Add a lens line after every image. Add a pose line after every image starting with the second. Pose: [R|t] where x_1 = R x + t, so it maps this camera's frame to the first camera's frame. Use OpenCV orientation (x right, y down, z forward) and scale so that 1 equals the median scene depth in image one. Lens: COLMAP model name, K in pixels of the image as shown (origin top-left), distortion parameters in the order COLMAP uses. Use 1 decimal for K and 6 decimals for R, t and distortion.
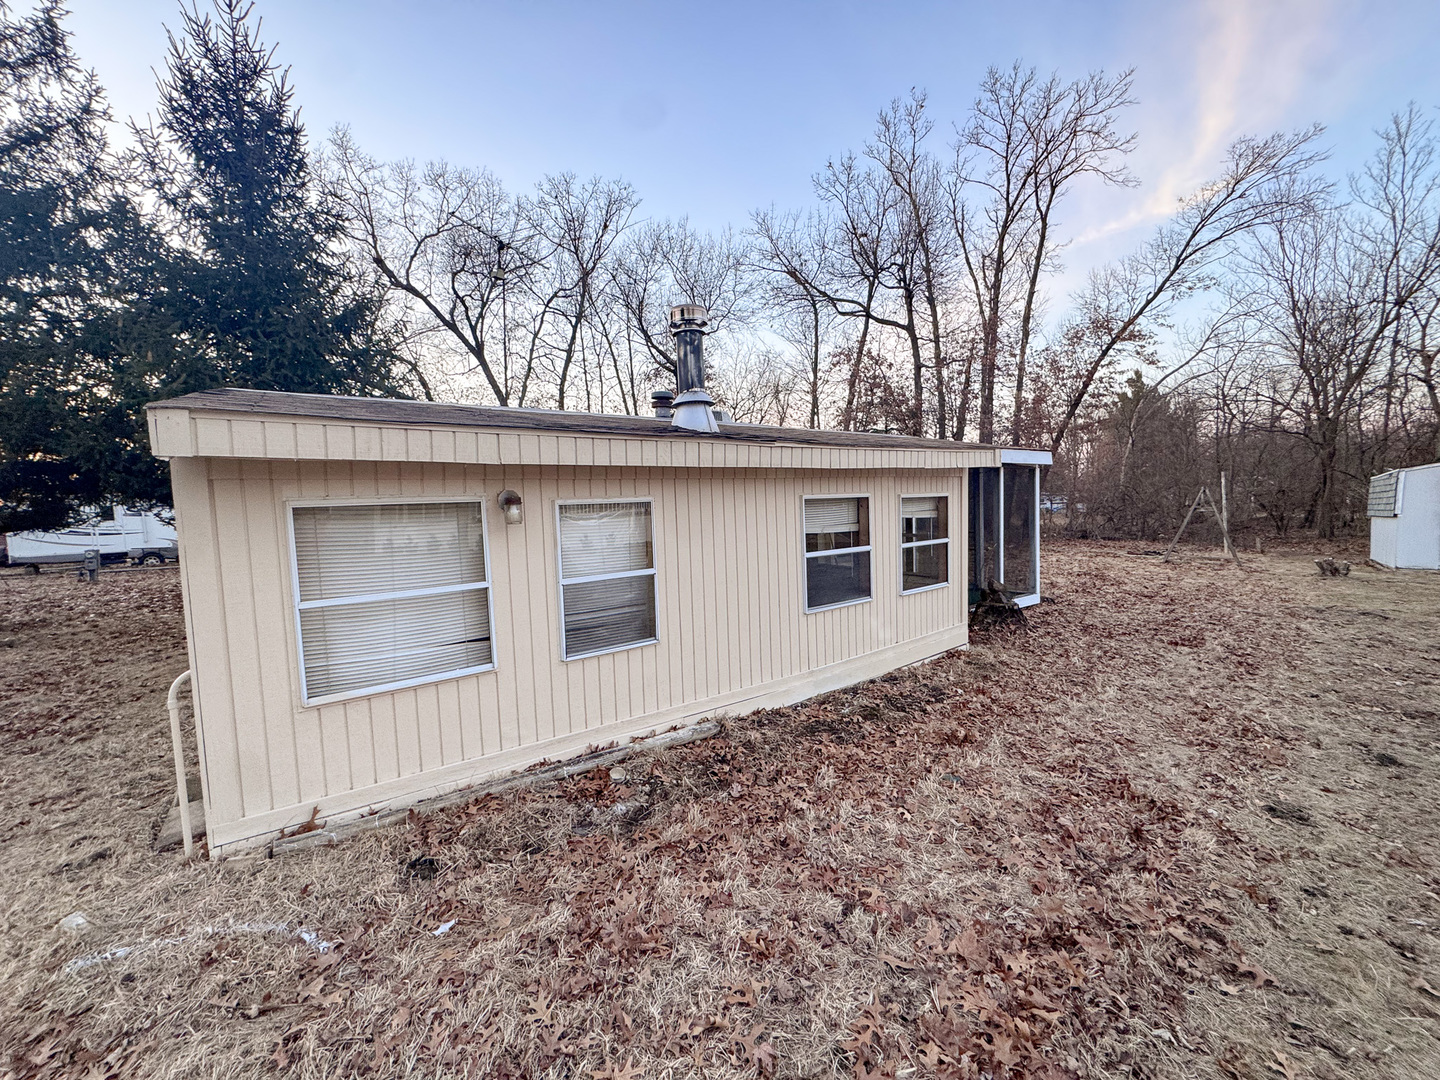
lens RADIAL K [[574.1, 0, 707.9], [0, 574.1, 540.4], [0, 0, 1]] dist [-0.004541, 0.000359]
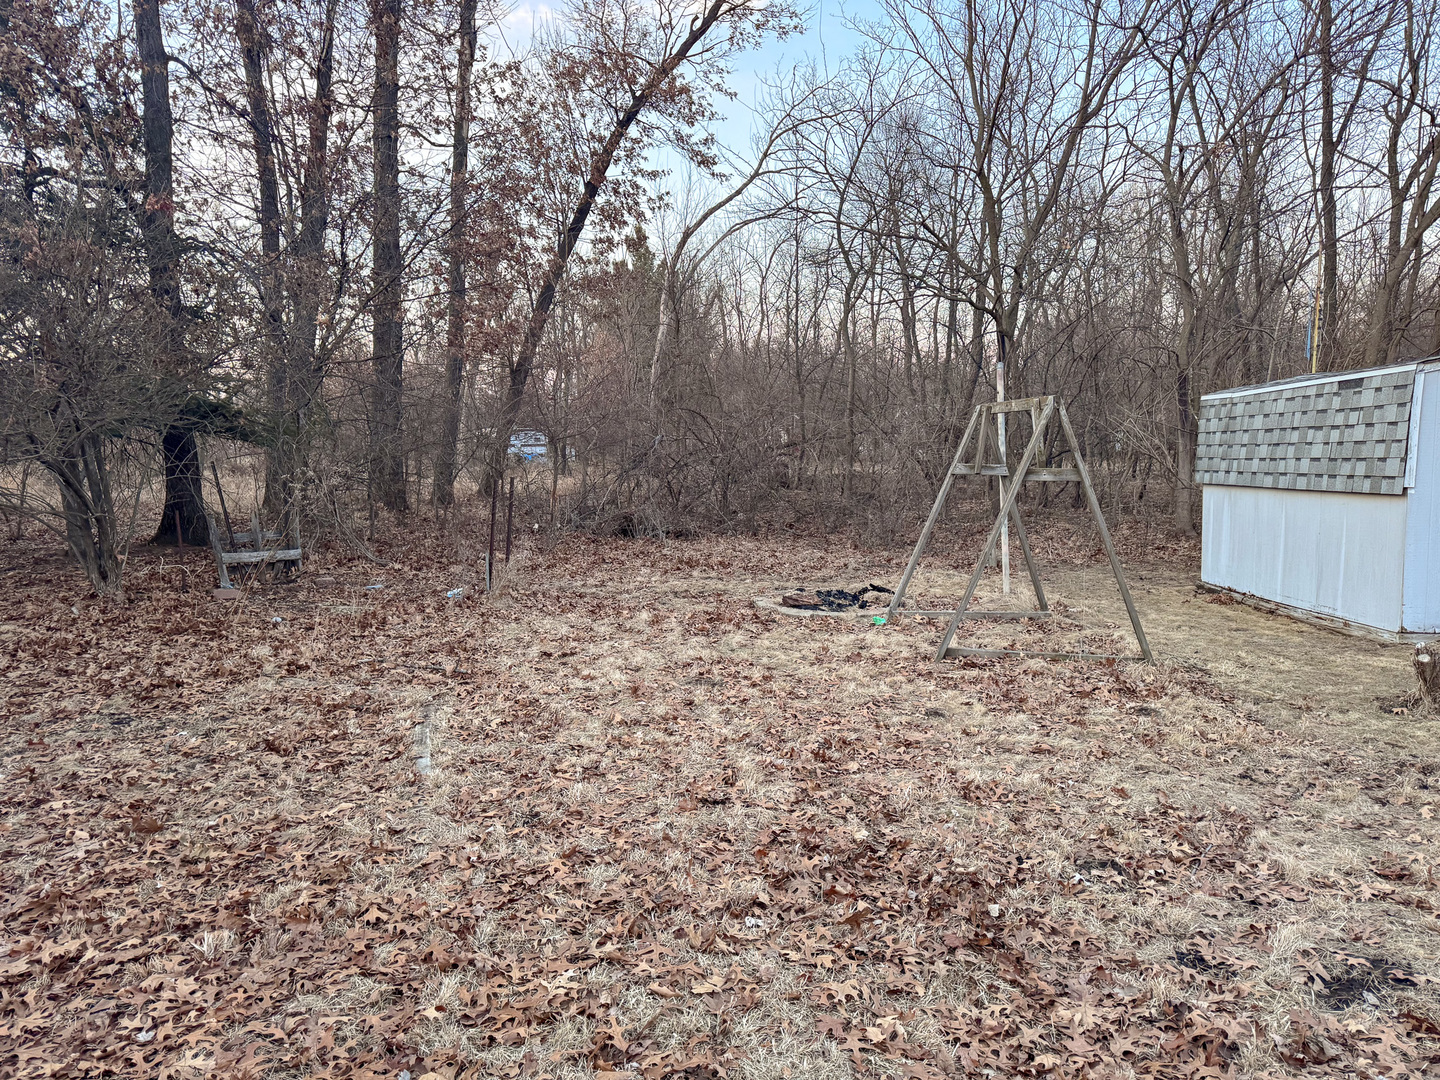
lens RADIAL K [[1009.1, 0, 715.8], [0, 1009.1, 544.0], [0, 0, 1]] dist [0.002558, -0.000008]
pose [[0.735221, -0.048029, 0.676124, 0.181791], [0.029115, 0.998804, 0.039291, -0.018520], [-0.677202, -0.009202, 0.735740, 0.350790]]
